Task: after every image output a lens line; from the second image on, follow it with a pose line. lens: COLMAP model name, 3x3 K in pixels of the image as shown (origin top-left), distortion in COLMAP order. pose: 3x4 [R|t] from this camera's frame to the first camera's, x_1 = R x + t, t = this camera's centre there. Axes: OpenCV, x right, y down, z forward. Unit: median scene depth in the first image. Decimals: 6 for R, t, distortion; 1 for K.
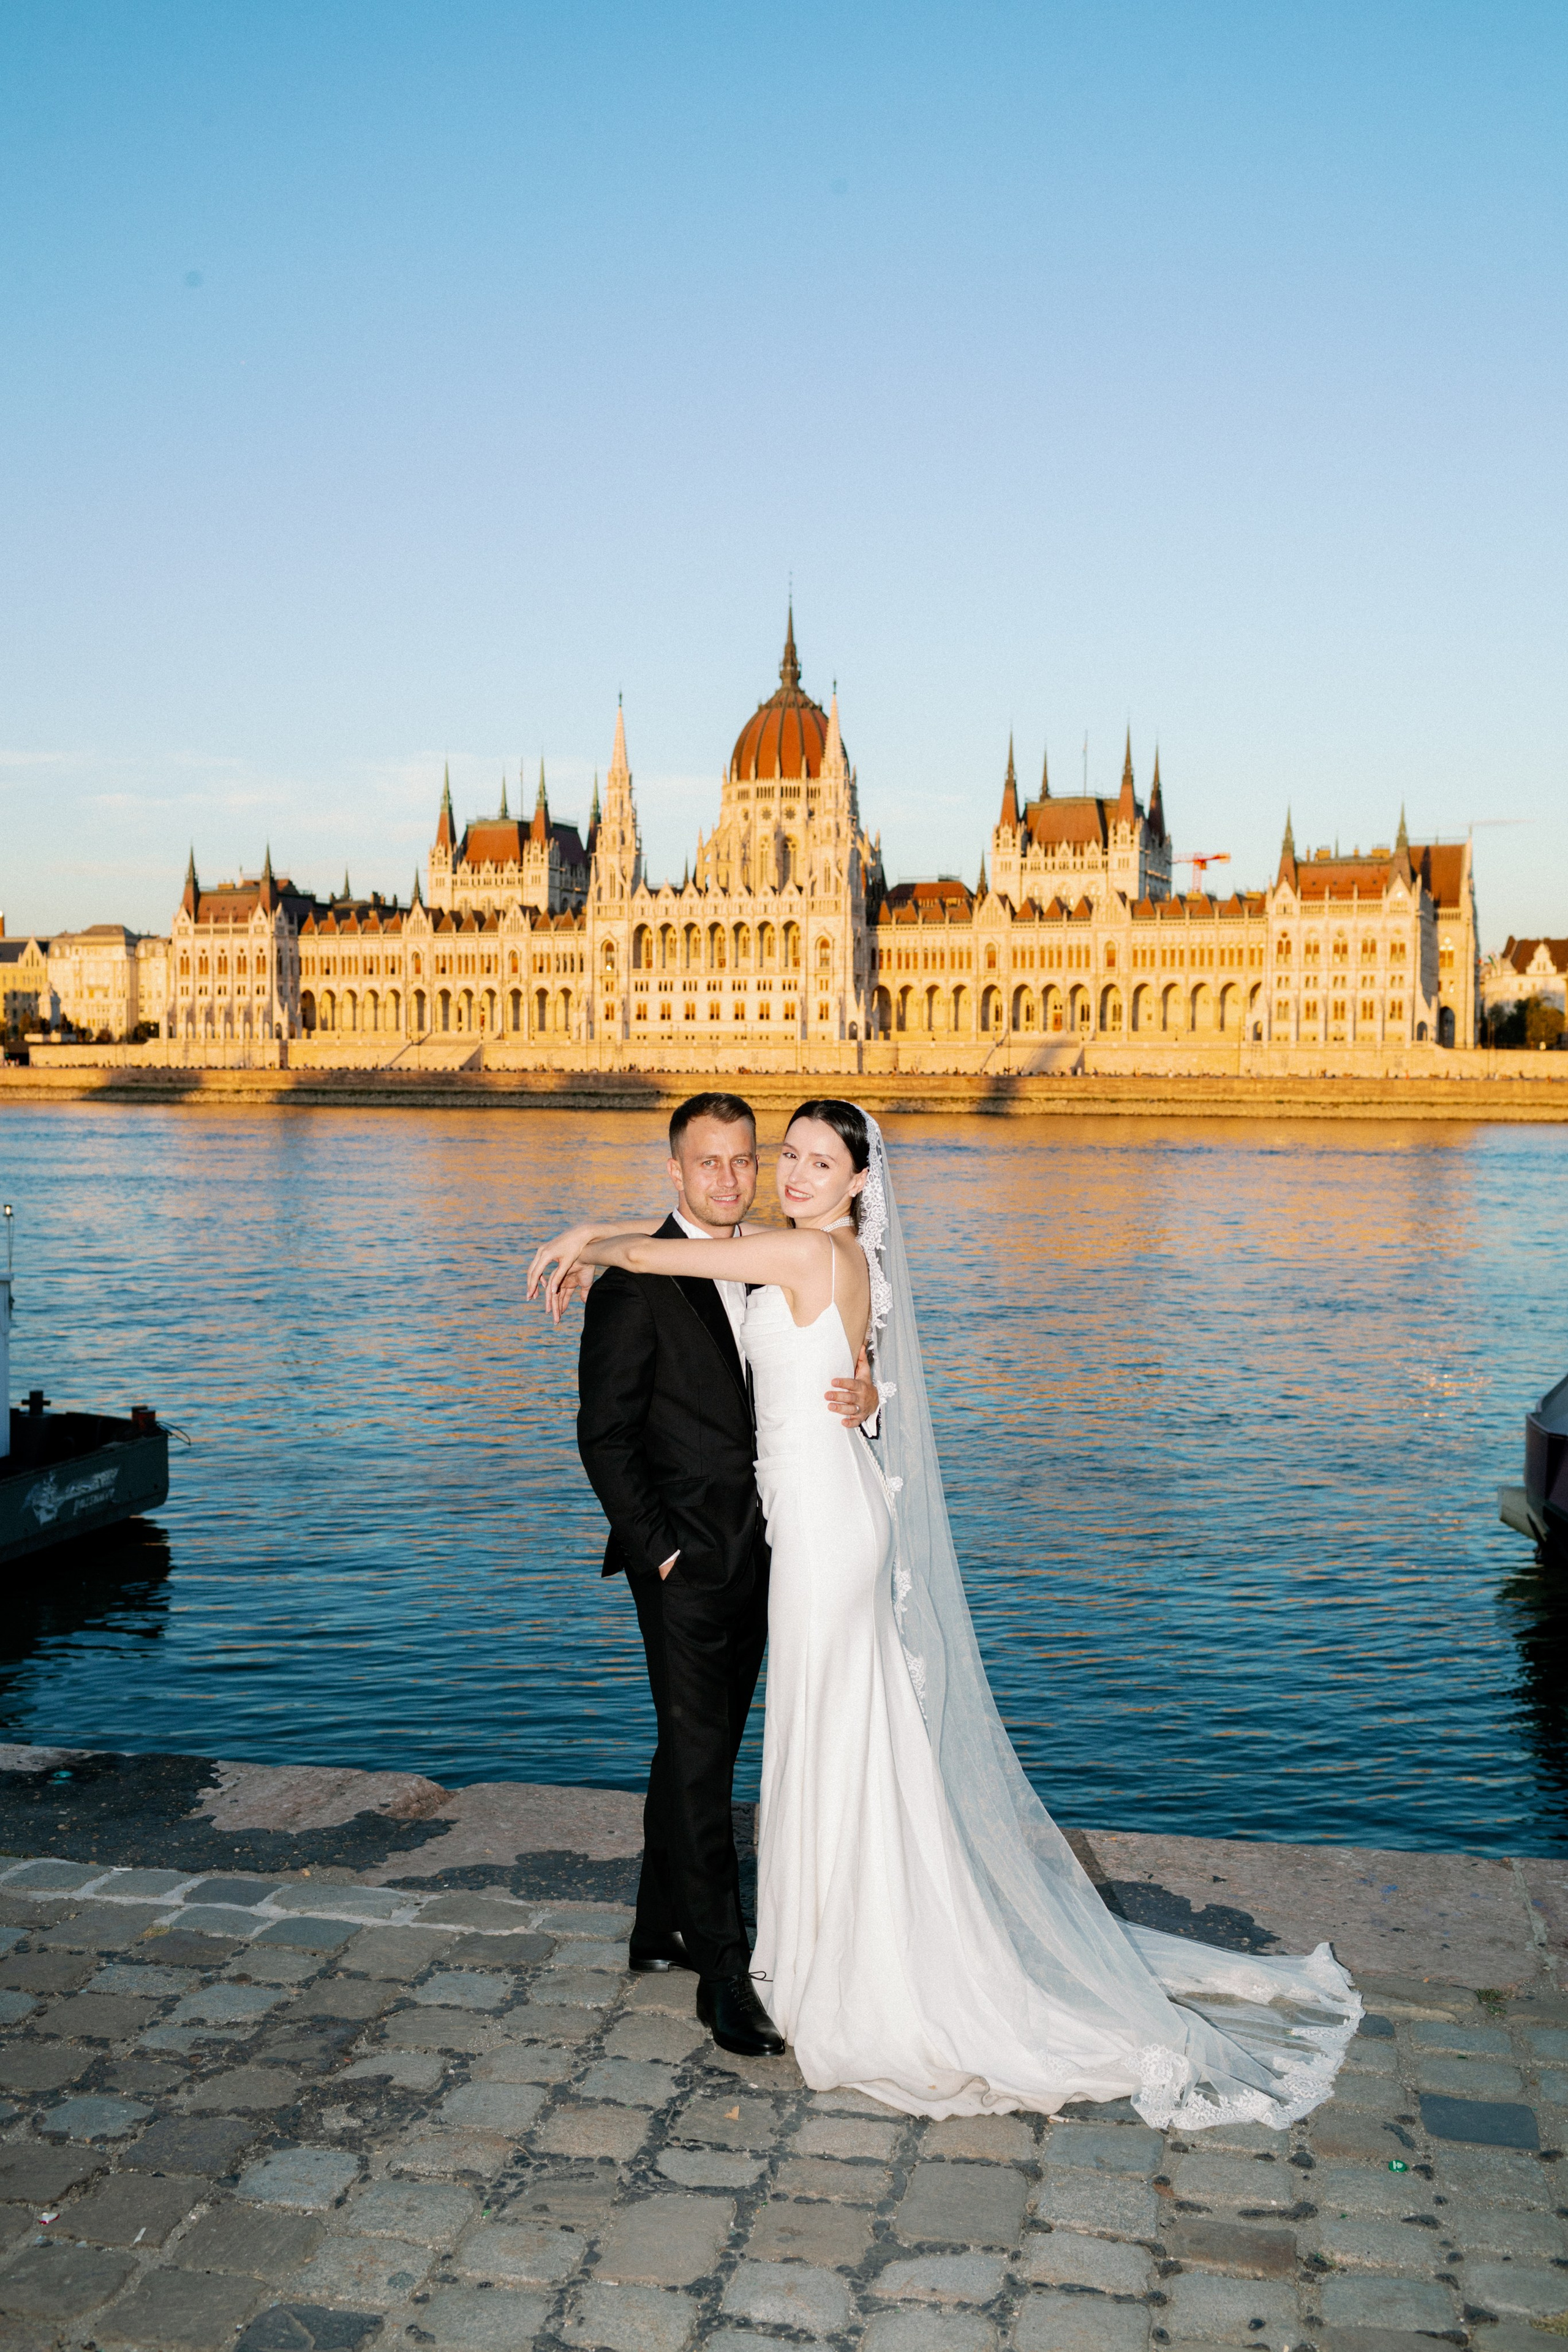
lens RADIAL K [[3774.6, 0, 792.2], [0, 3774.6, 1209.8], [0, 0, 1]] dist [0.016667, -0.086392]
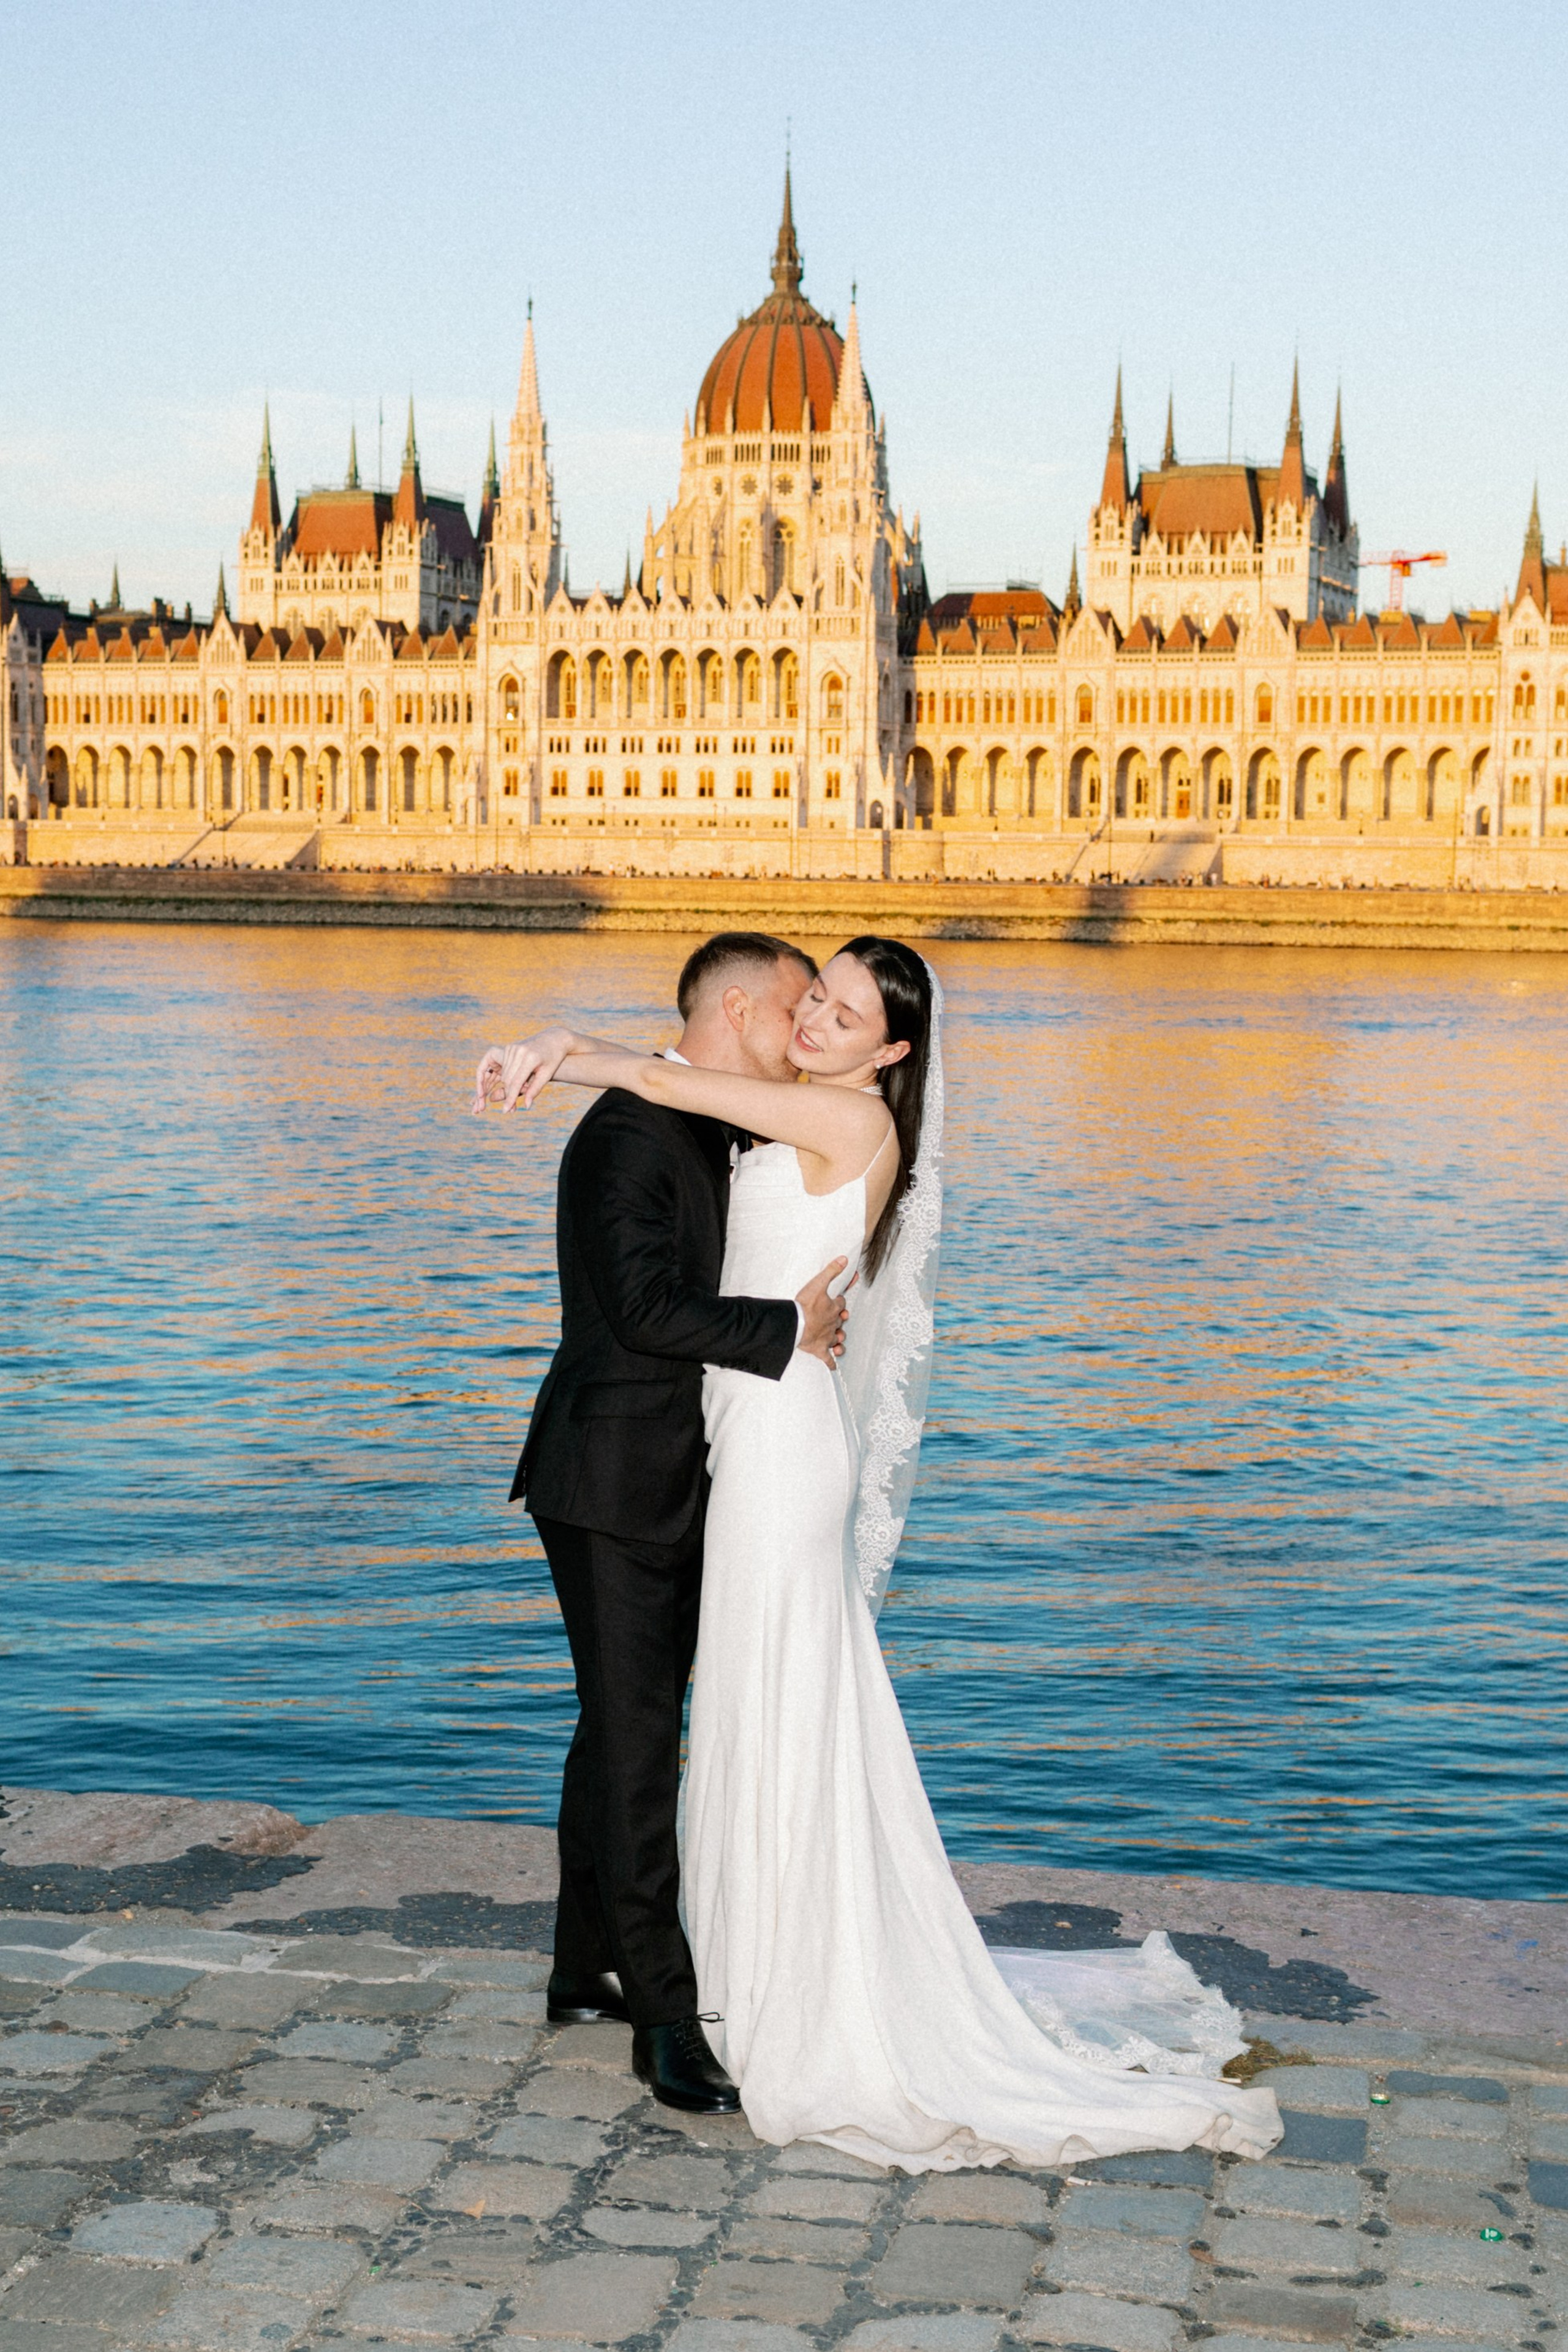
lens RADIAL K [[4486.4, 0, 784.1], [0, 4486.4, 1277.0], [0, 0, 1]] dist [0.003286, 0.023551]
pose [[0.999942, 0.008457, 0.006697, -0.004786], [-0.008790, 0.998636, 0.051475, -0.006610], [-0.006253, -0.051531, 0.998652, 0.205289]]
